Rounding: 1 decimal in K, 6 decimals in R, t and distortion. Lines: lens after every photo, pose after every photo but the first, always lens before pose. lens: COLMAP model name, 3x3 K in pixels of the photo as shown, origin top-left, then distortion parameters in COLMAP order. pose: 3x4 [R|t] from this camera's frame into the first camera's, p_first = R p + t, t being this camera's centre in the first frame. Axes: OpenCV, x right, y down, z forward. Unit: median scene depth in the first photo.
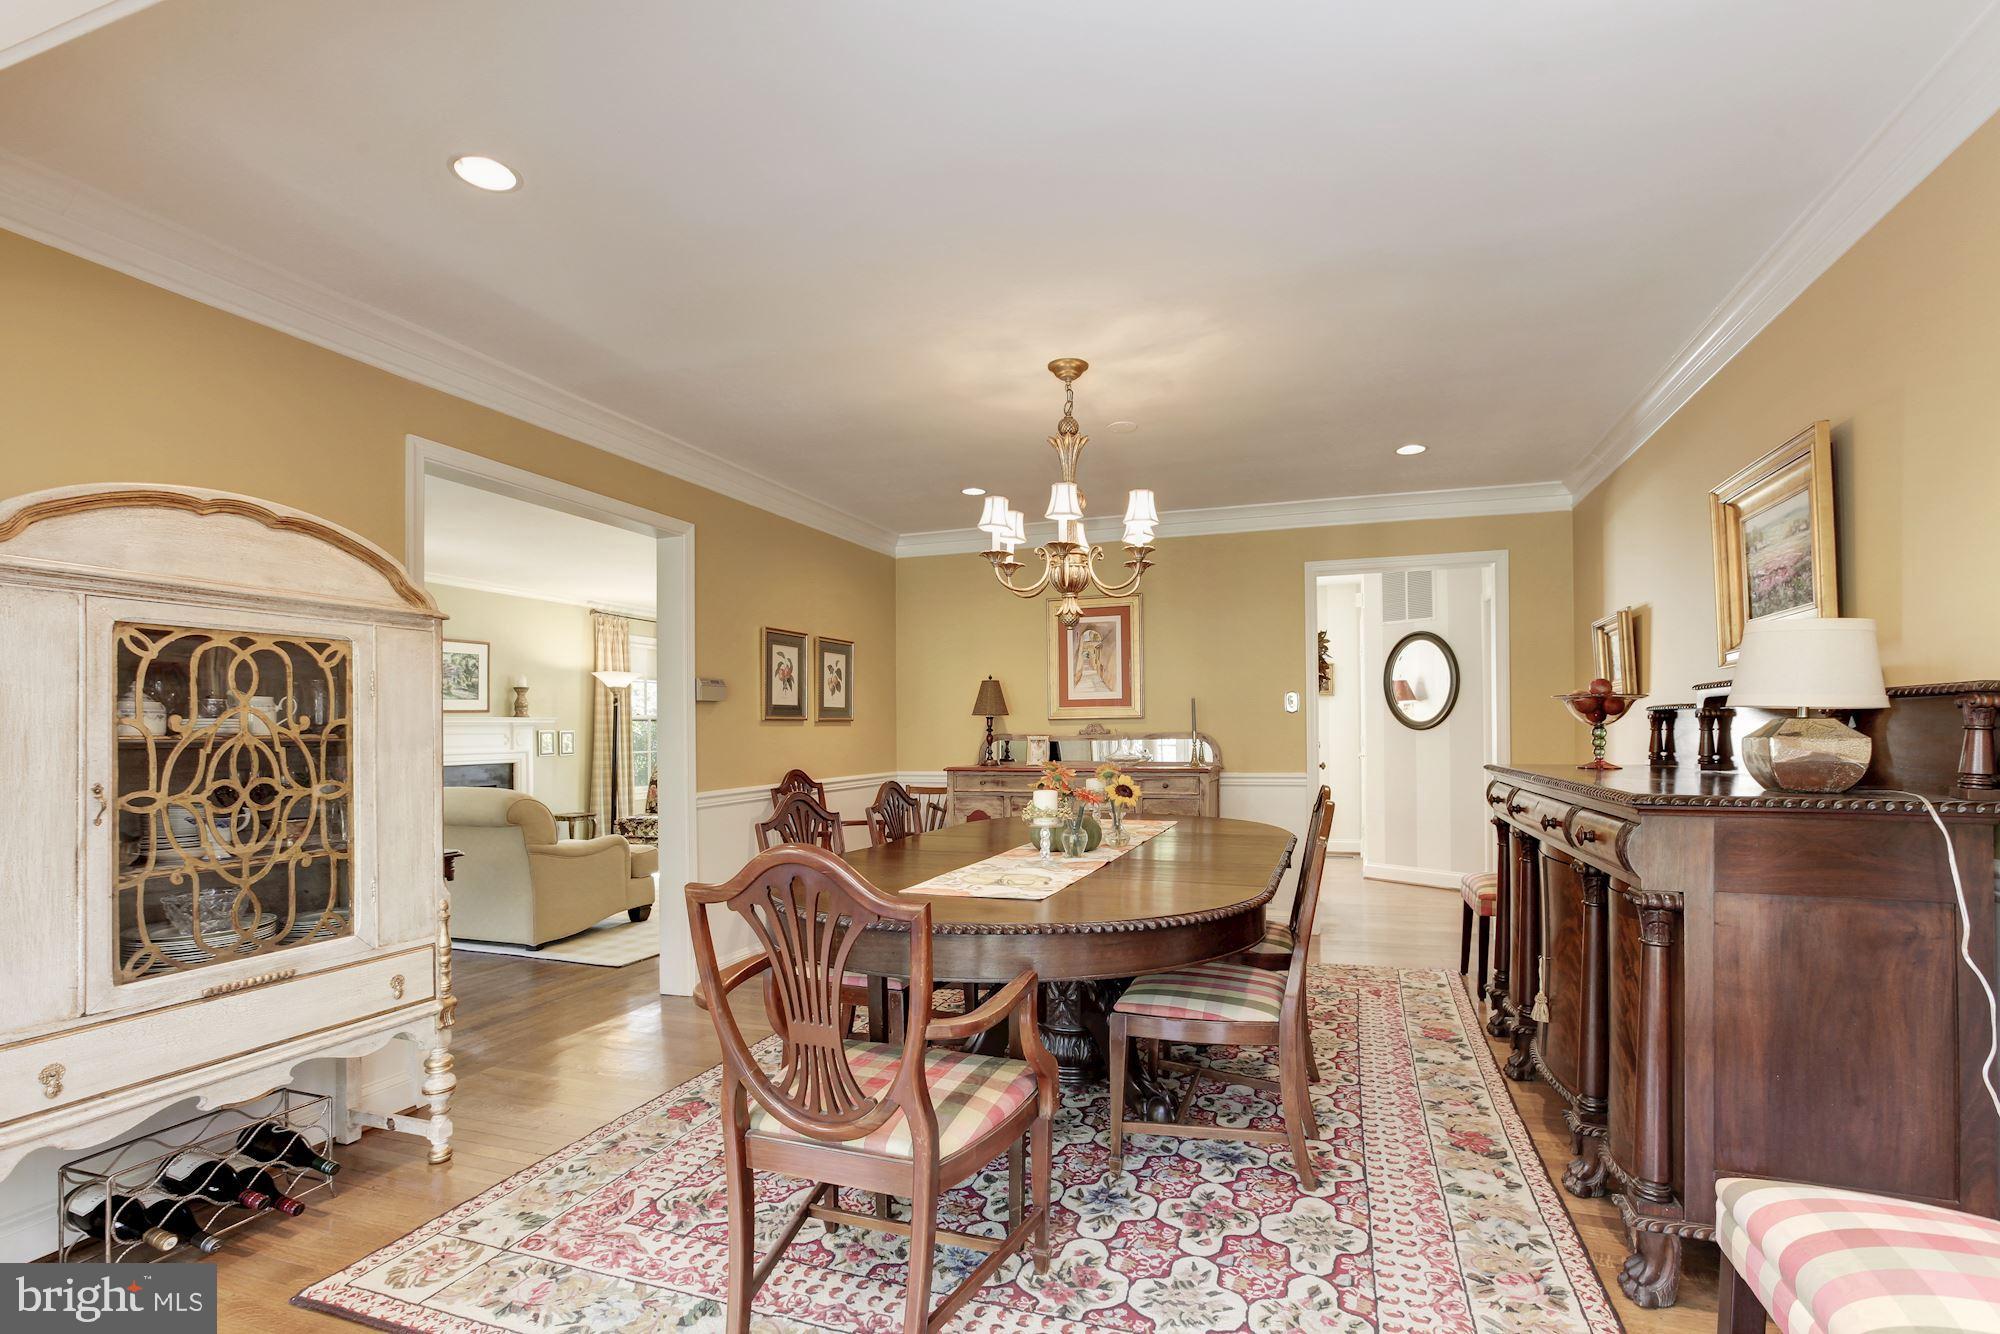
lens RADIAL K [[902.8, 0, 1010.8], [0, 902.8, 721.3], [0, 0, 1]] dist [-0.002047, 0.000487]
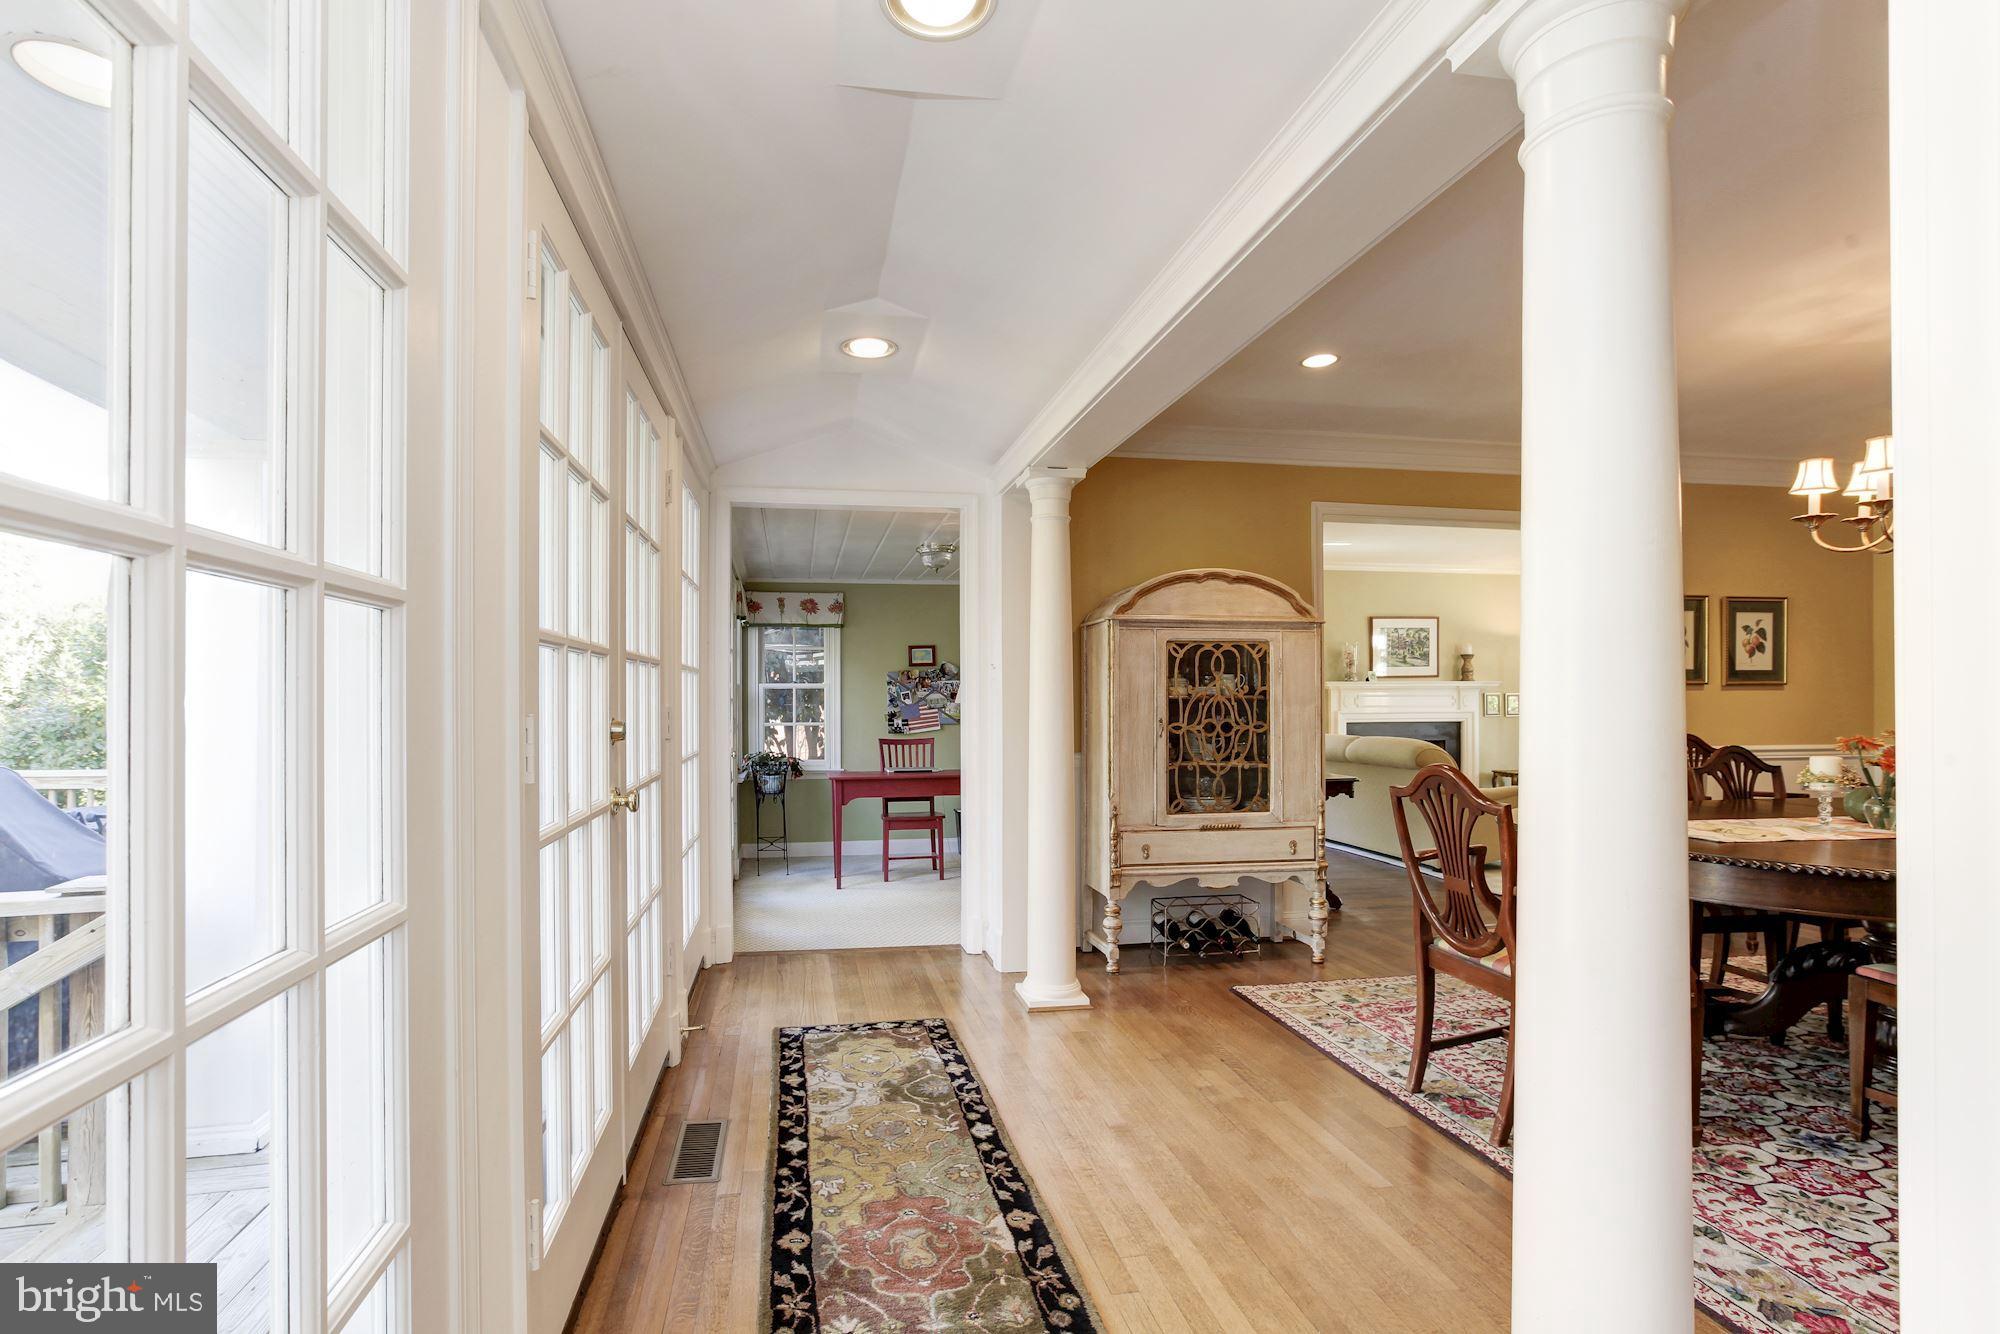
lens RADIAL K [[937.3, 0, 944.1], [0, 937.3, 690.3], [0, 0, 1]] dist [-0.056881, 0.032217]
pose [[0.474470, 0.004323, -0.880261, 0.472622], [0.003072, 0.999974, 0.006567, -0.008125], [0.880267, -0.005820, 0.474444, -0.342154]]
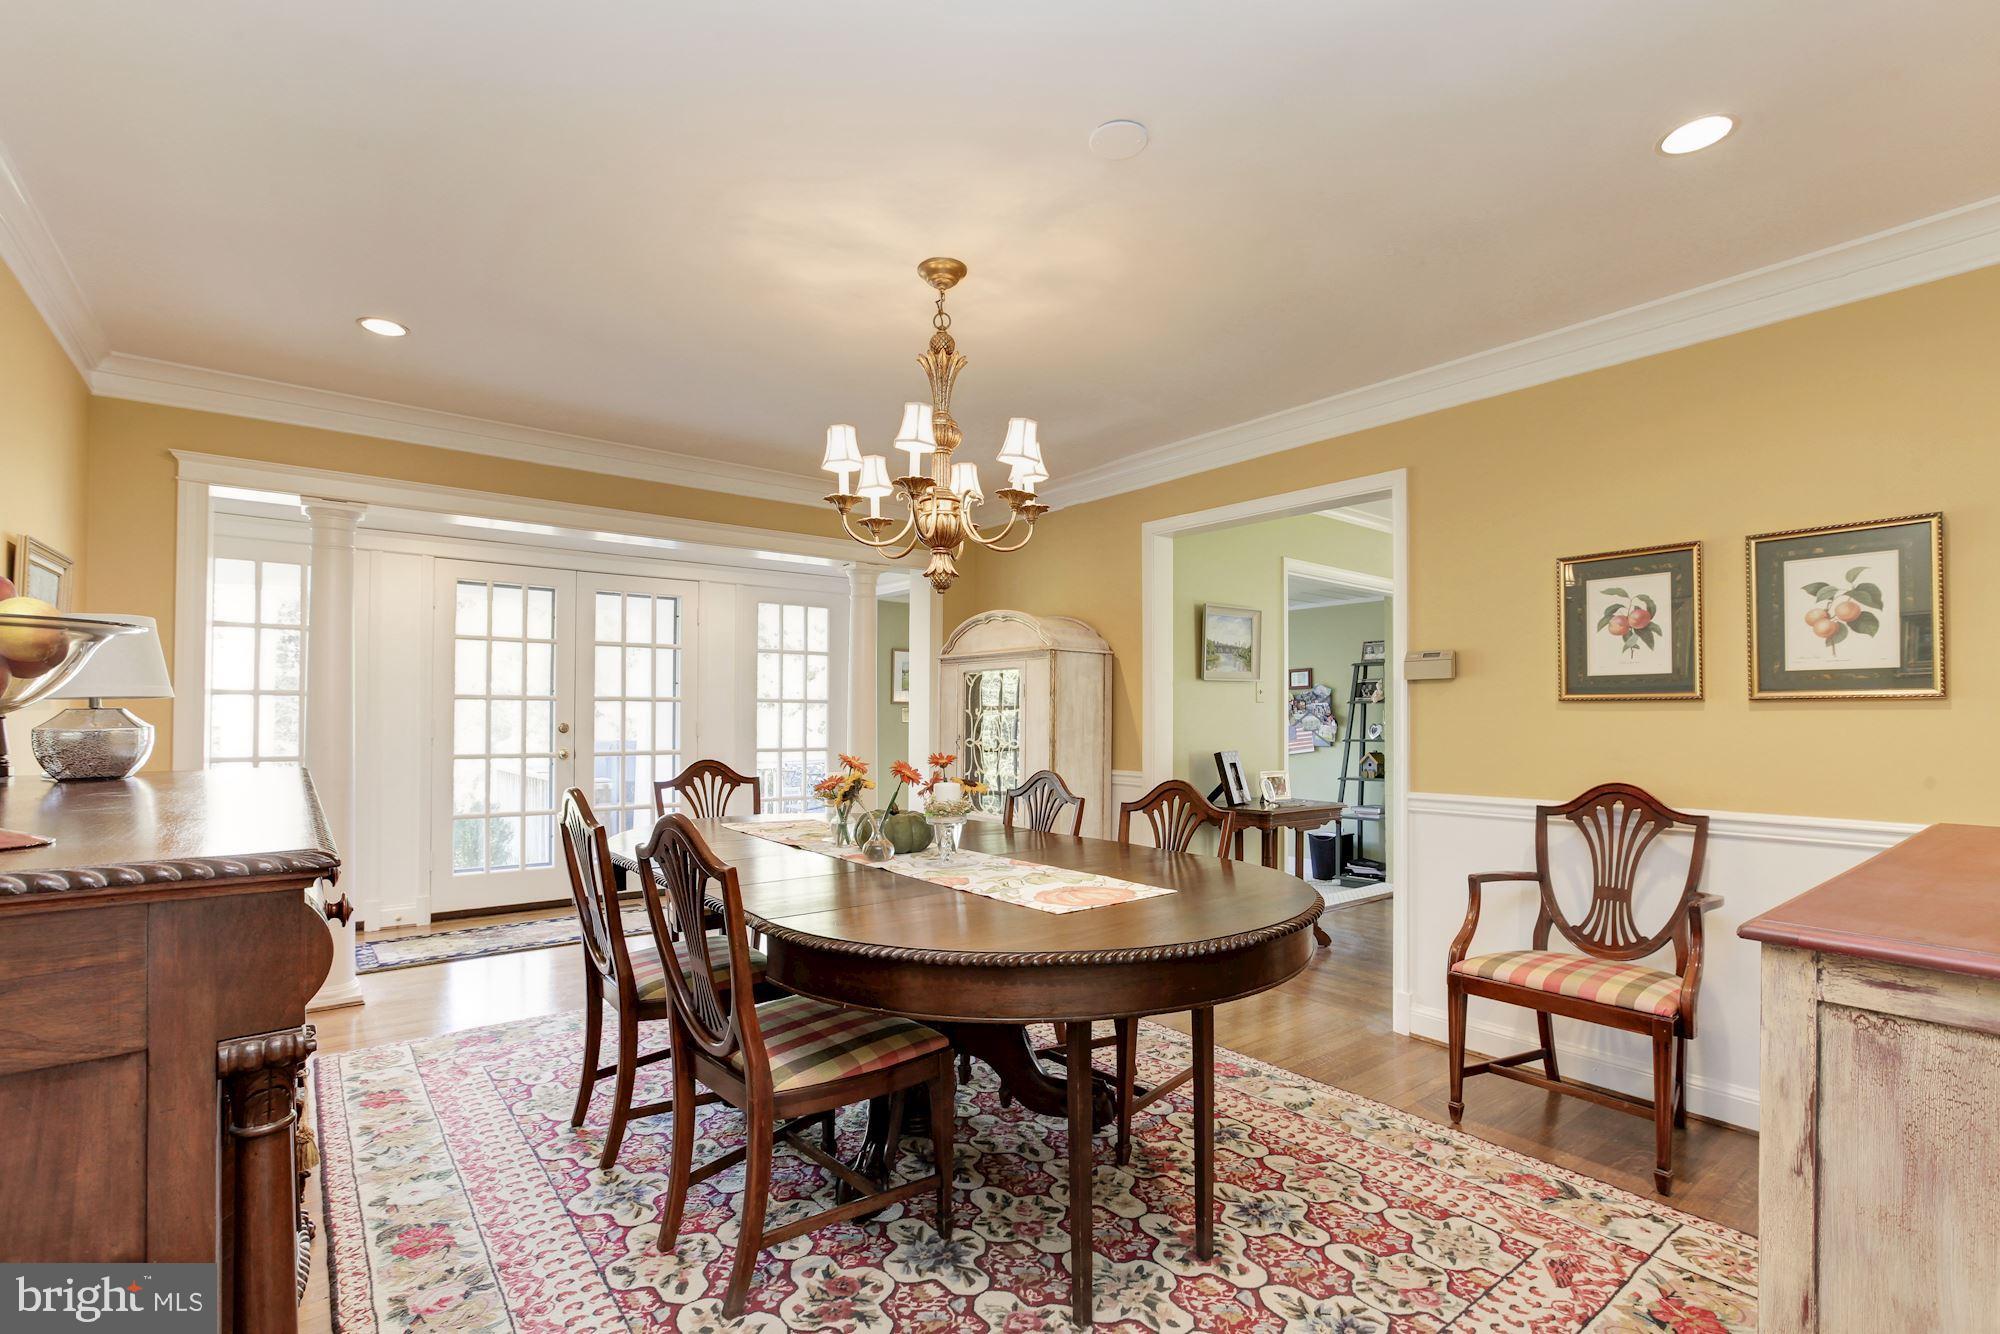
lens RADIAL K [[921.6, 0, 997.2], [0, 921.6, 688.5], [0, 0, 1]] dist [-0.046257, 0.027192]
pose [[-0.533860, -0.019738, -0.845342, 0.881824], [0.006784, 0.999595, -0.027624, 0.008837], [0.845545, -0.020482, -0.533510, 1.779927]]
